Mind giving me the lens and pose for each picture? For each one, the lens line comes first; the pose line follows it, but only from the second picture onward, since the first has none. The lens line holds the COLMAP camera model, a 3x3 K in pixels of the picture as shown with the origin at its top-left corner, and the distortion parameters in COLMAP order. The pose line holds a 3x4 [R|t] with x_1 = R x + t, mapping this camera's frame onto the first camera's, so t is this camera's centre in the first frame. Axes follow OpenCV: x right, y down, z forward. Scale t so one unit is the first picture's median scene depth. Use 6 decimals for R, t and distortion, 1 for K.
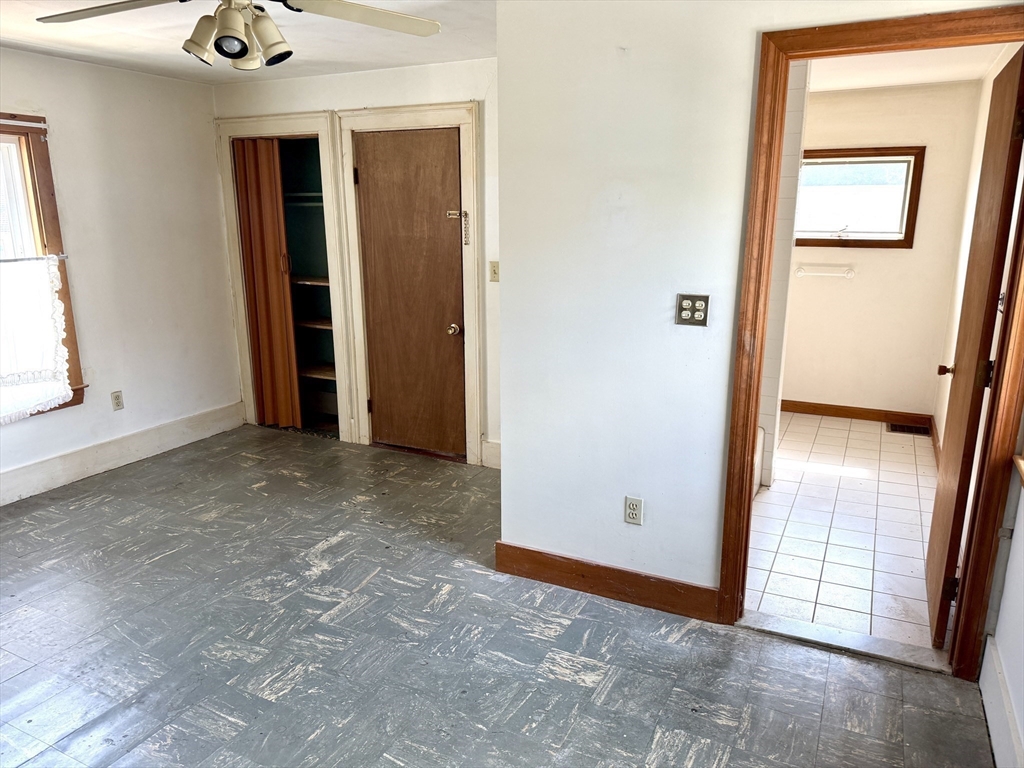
lens RADIAL K [[728.7, 0, 519.6], [0, 728.7, 382.8], [0, 0, 1]] dist [0.138269, -0.162077]
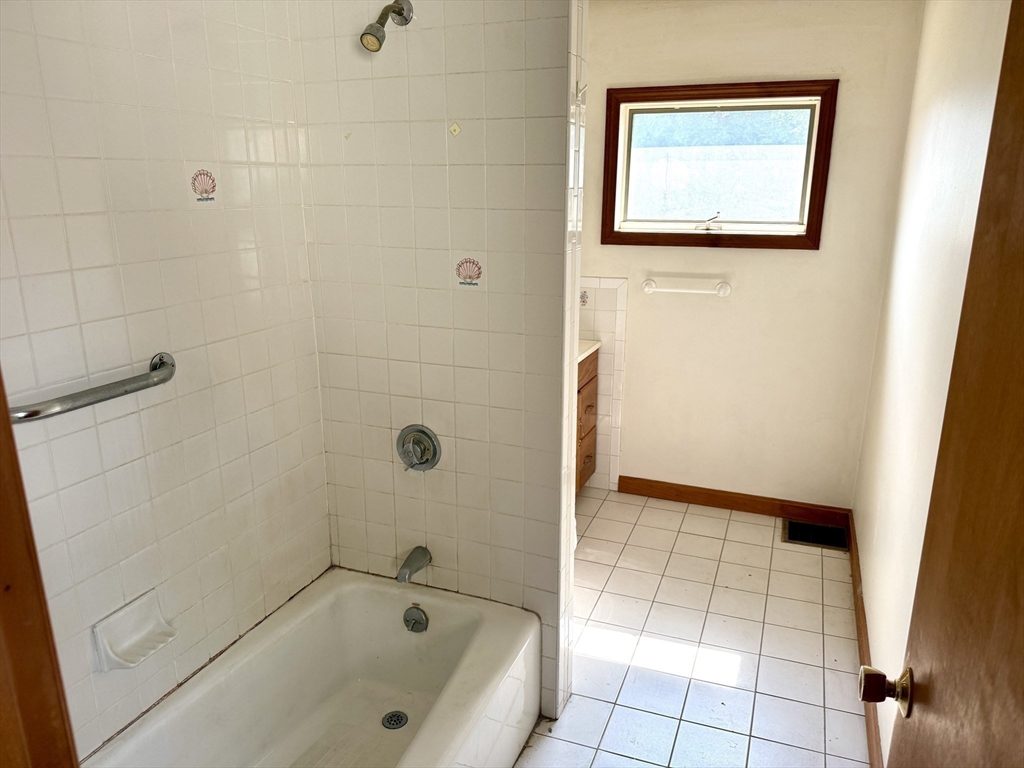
lens RADIAL K [[720.7, 0, 509.4], [0, 720.7, 382.6], [0, 0, 1]] dist [0.089541, -0.135667]
pose [[0.997769, -0.019939, 0.063722, 0.226409], [0.017451, 0.999072, 0.039378, -0.096691], [-0.064448, -0.038178, 0.997191, 0.406411]]
